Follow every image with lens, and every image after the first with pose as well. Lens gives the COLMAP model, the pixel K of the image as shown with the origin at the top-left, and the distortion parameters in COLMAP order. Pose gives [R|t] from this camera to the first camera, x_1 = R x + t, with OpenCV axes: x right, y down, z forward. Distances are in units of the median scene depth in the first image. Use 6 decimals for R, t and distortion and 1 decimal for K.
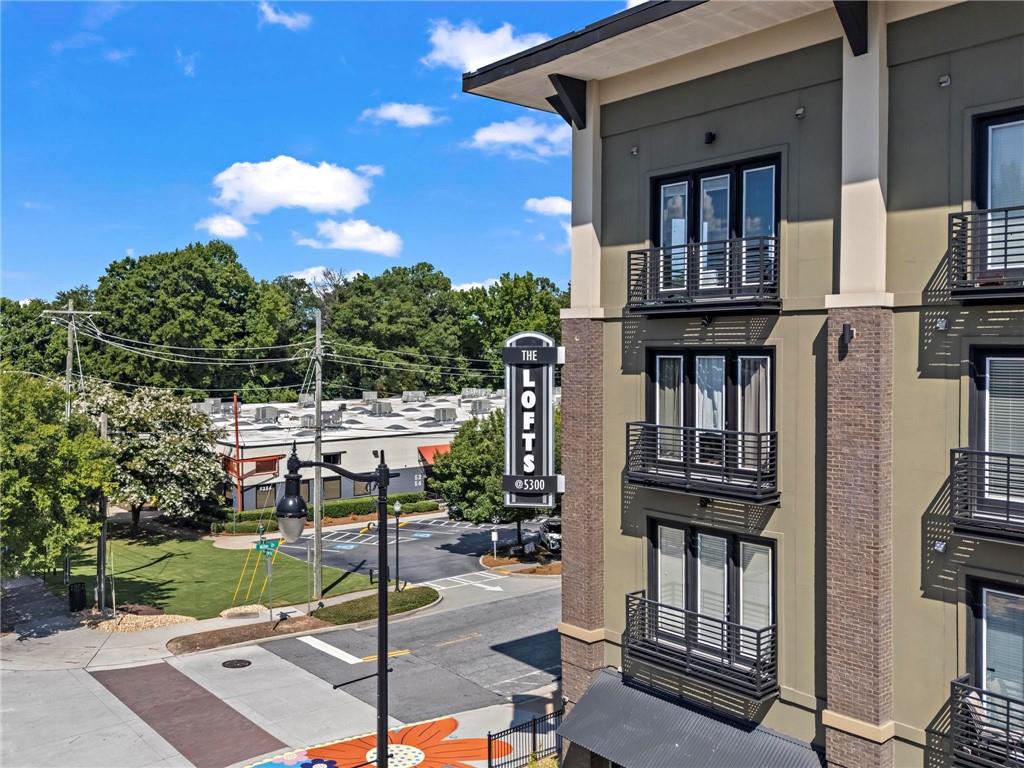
lens RADIAL K [[871.2, 0, 442.9], [0, 871.2, 365.9], [0, 0, 1]] dist [0.068954, -0.092181]
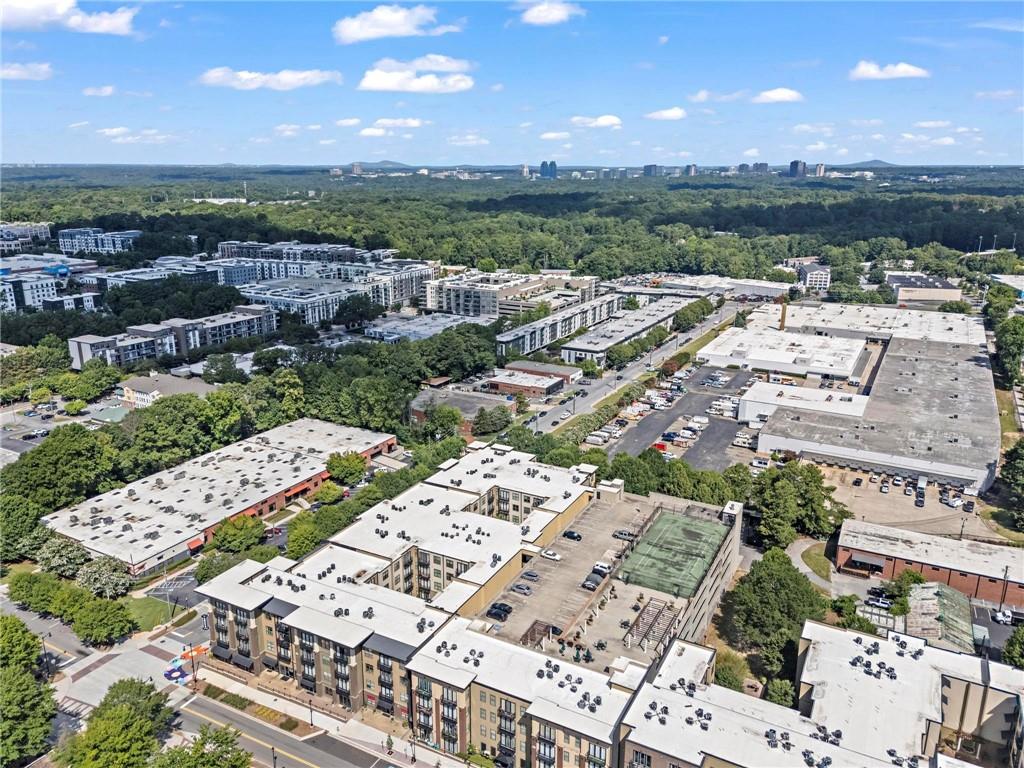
lens RADIAL K [[749.8, 0, 512.0], [0, 749.8, 384.0], [0, 0, 1]] dist [0.059702, -0.047760]
pose [[0.922198, -0.103033, 0.372740, 0.187198], [0.003922, 0.966297, 0.257400, -2.323138], [-0.386698, -0.235912, 0.891521, -3.587912]]
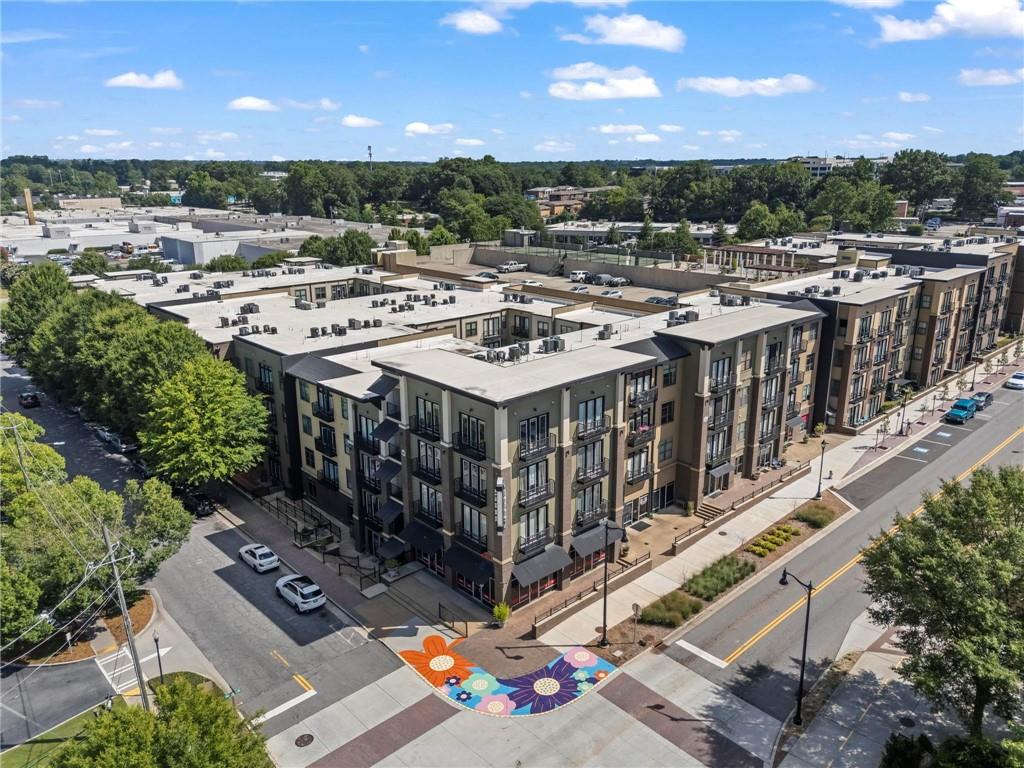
lens RADIAL K [[749.8, 0, 512.0], [0, 749.8, 384.0], [0, 0, 1]] dist [0.059702, -0.047760]
pose [[-0.057286, -0.269750, 0.961225, -1.171804], [0.027187, 0.962027, 0.271595, -0.536985], [-0.997988, 0.041691, -0.047777, 0.556167]]
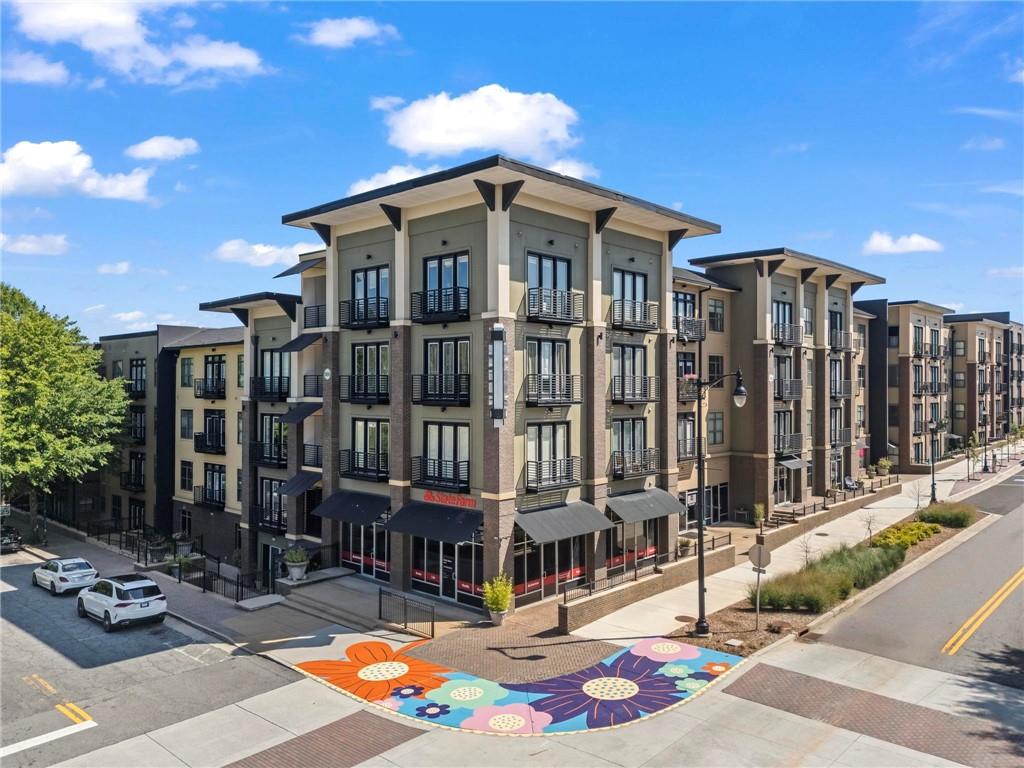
lens RADIAL K [[749.8, 0, 512.0], [0, 749.8, 384.0], [0, 0, 1]] dist [0.059702, -0.047760]
pose [[-0.136280, 0.008133, 0.990637, -0.684599], [0.020762, 0.999770, -0.005352, 0.044982], [-0.990453, 0.019838, -0.136418, 0.610040]]
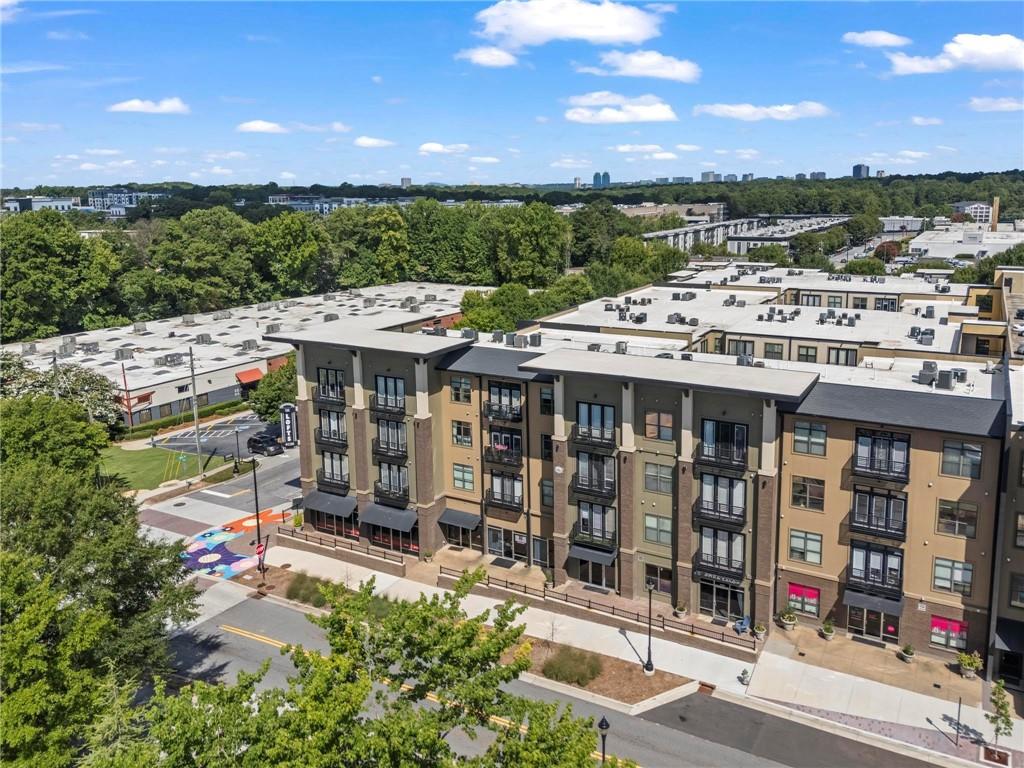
lens RADIAL K [[771.9, 0, 559.5], [0, 771.9, 330.7], [0, 0, 1]] dist [0.053737, -0.033442]
pose [[0.921817, -0.072835, 0.380722, -0.034332], [0.011480, 0.986887, 0.161004, -0.440907], [-0.387456, -0.144045, 0.910565, -1.224303]]
